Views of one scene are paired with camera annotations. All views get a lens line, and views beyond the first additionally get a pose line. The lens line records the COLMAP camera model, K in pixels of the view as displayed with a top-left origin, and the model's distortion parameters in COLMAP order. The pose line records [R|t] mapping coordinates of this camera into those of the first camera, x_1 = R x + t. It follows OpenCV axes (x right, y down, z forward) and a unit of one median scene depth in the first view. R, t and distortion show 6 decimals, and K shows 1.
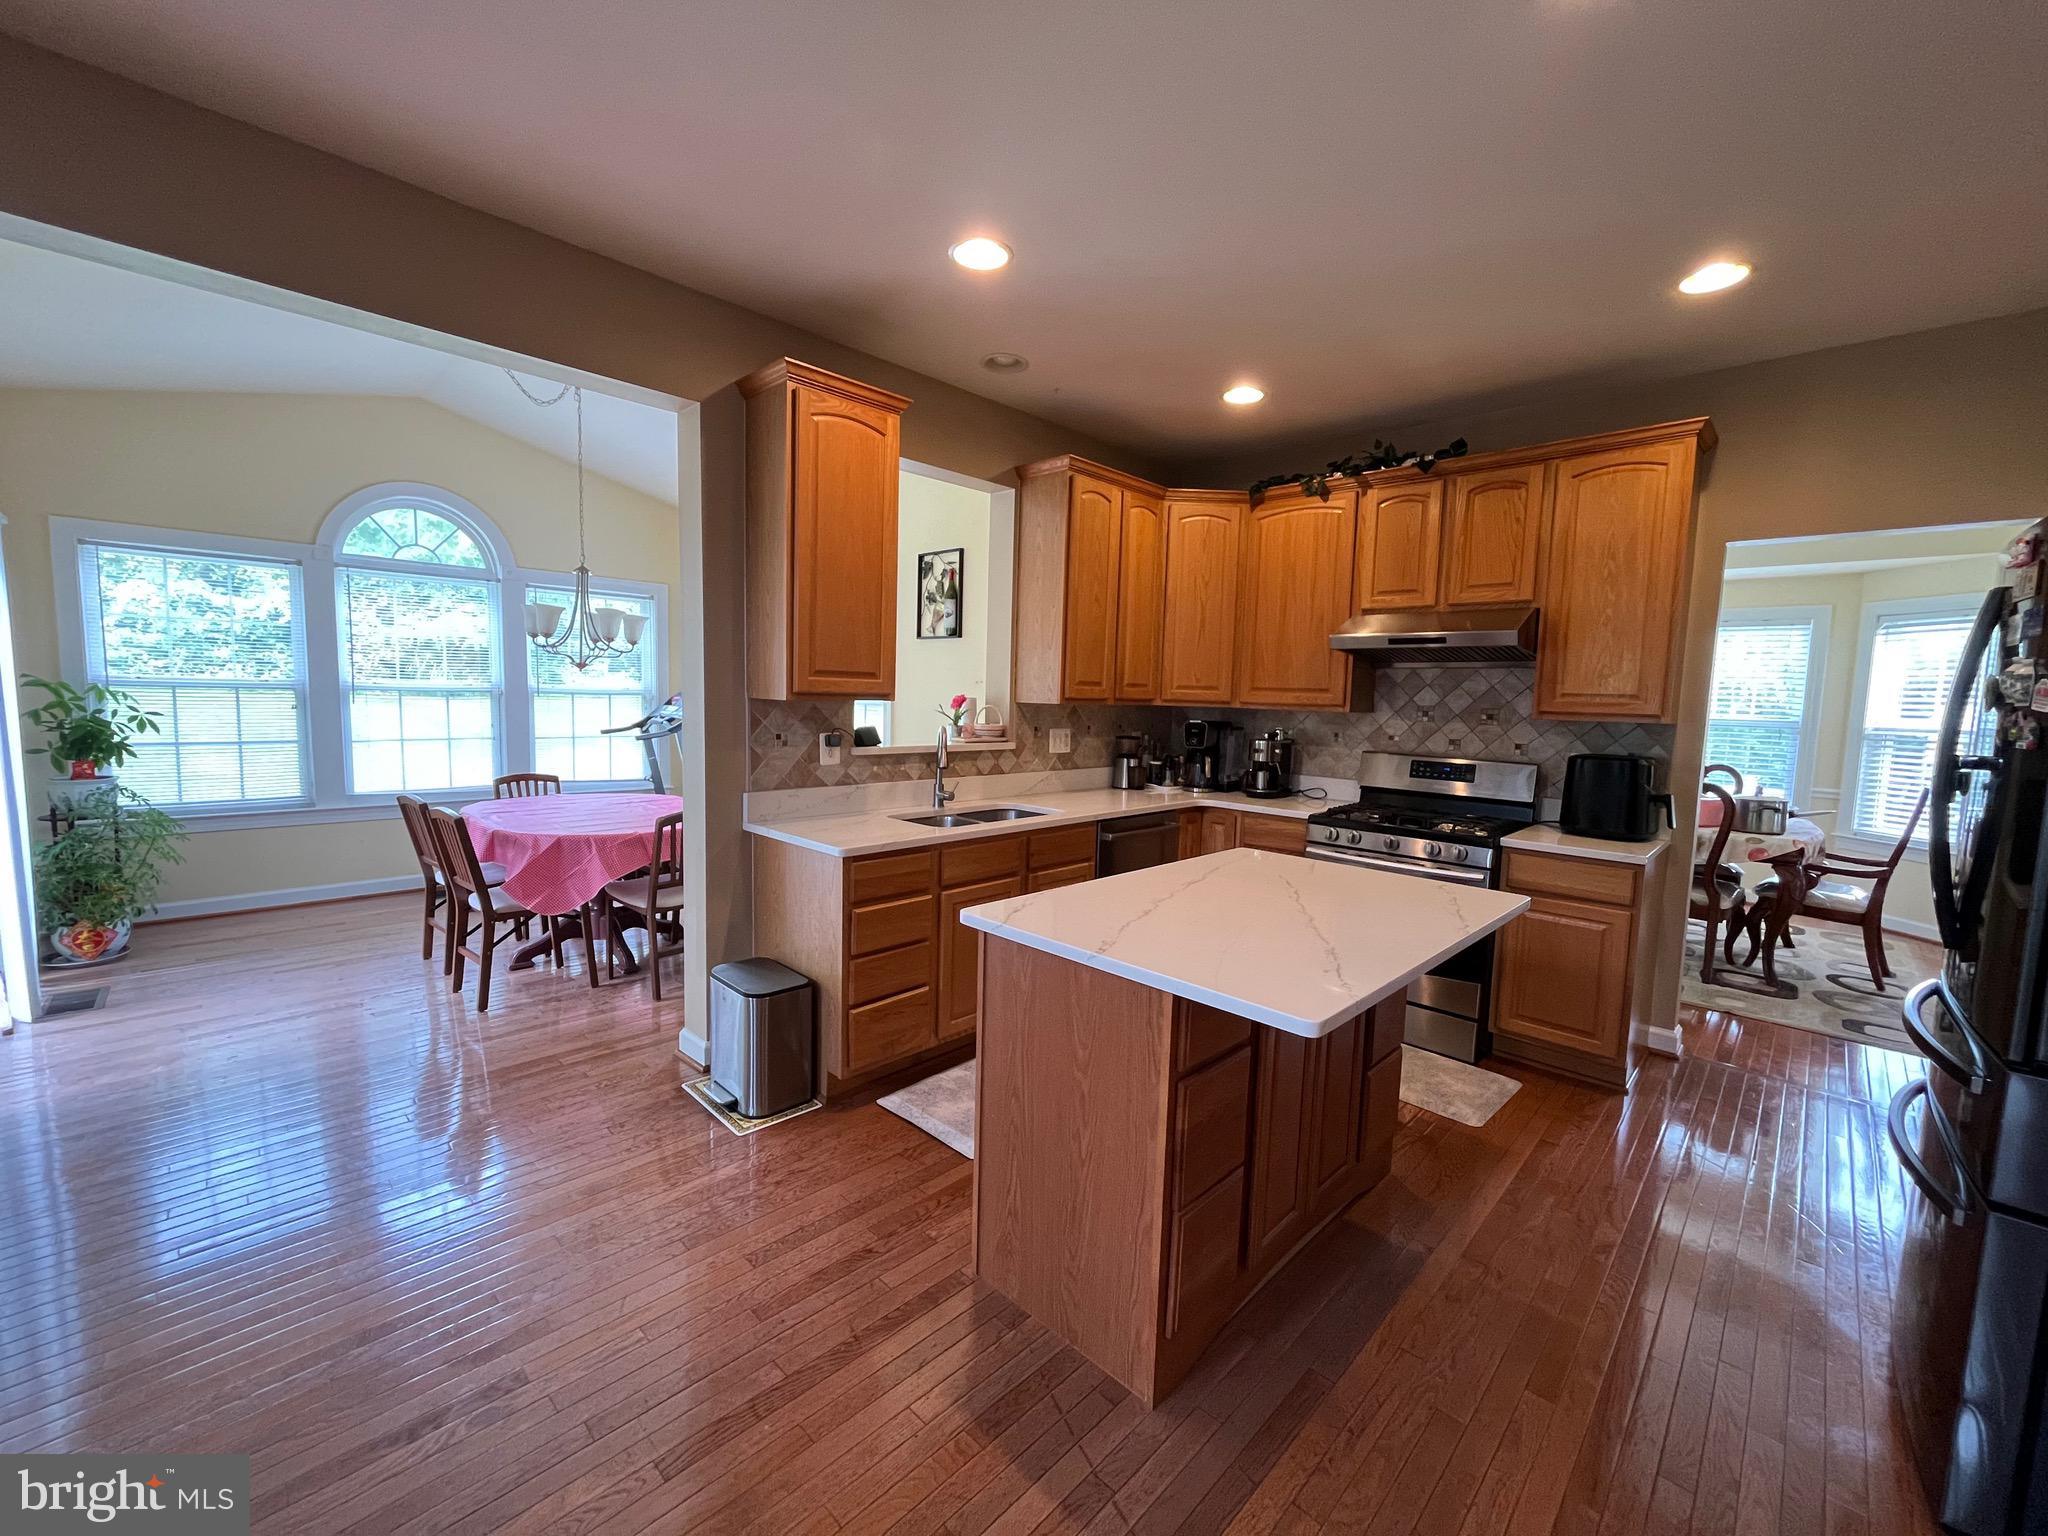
lens RADIAL K [[822.9, 0, 1035.0], [0, 822.9, 767.1], [0, 0, 1]] dist [-0.002434, -0.000617]
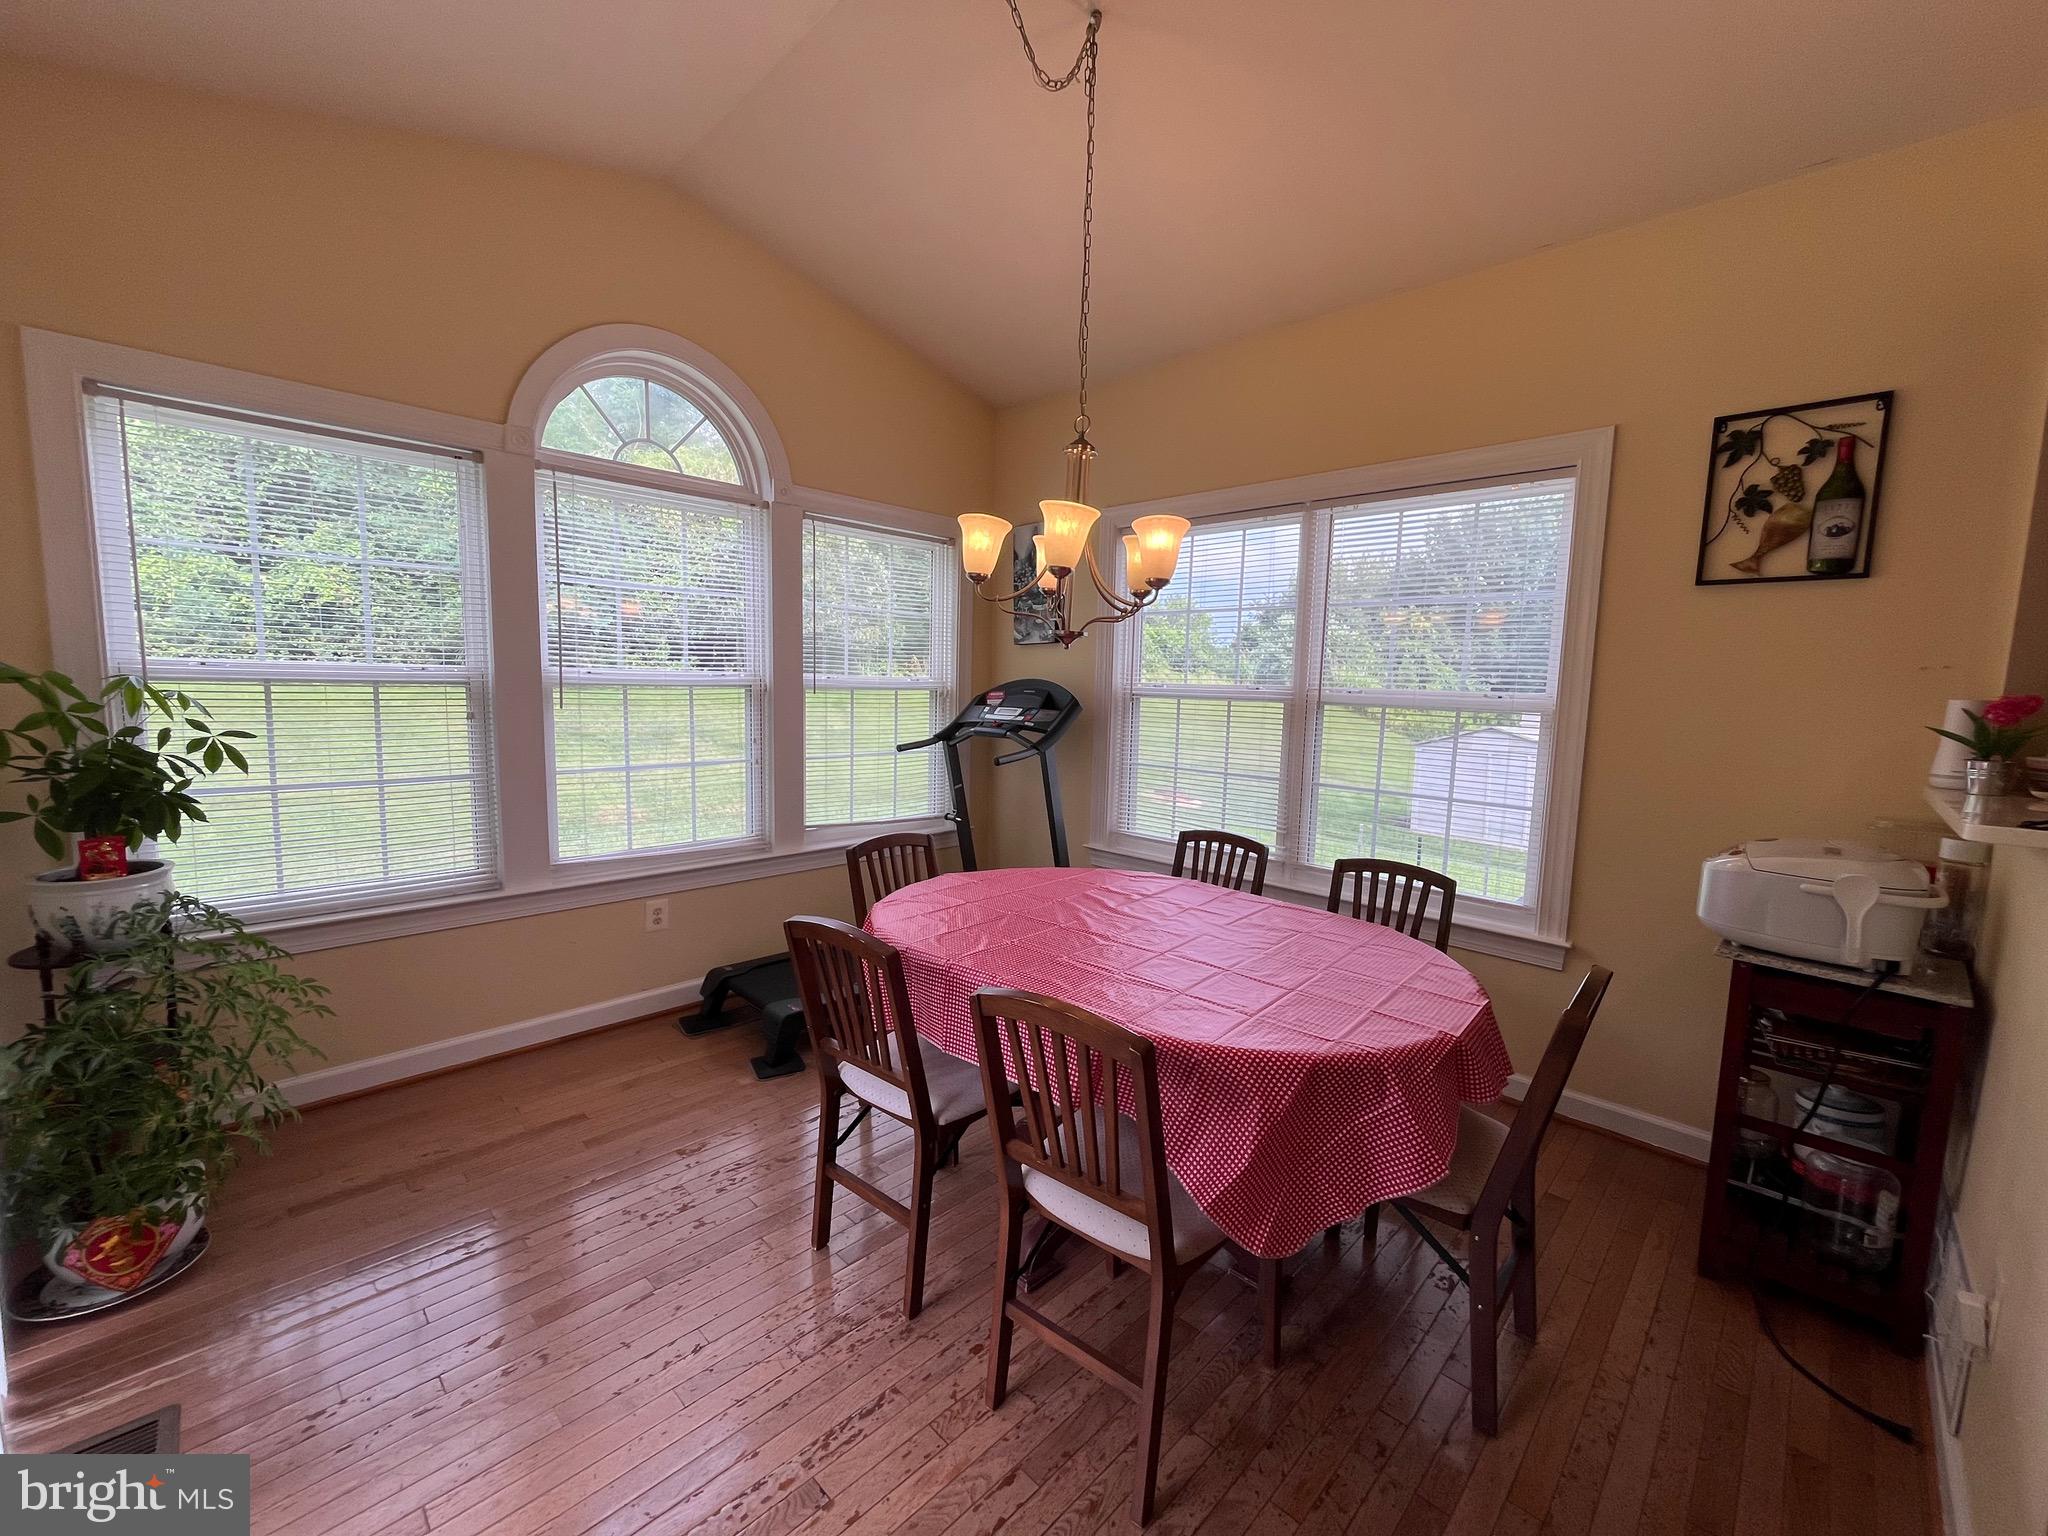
lens RADIAL K [[822.9, 0, 1024.6], [0, 822.9, 767.7], [0, 0, 1]] dist [-0.002434, -0.000617]
pose [[0.999969, -0.002363, -0.007541, -0.583968], [0.002451, 0.999929, 0.011656, -0.049343], [0.007513, -0.011674, 0.999904, 0.496041]]
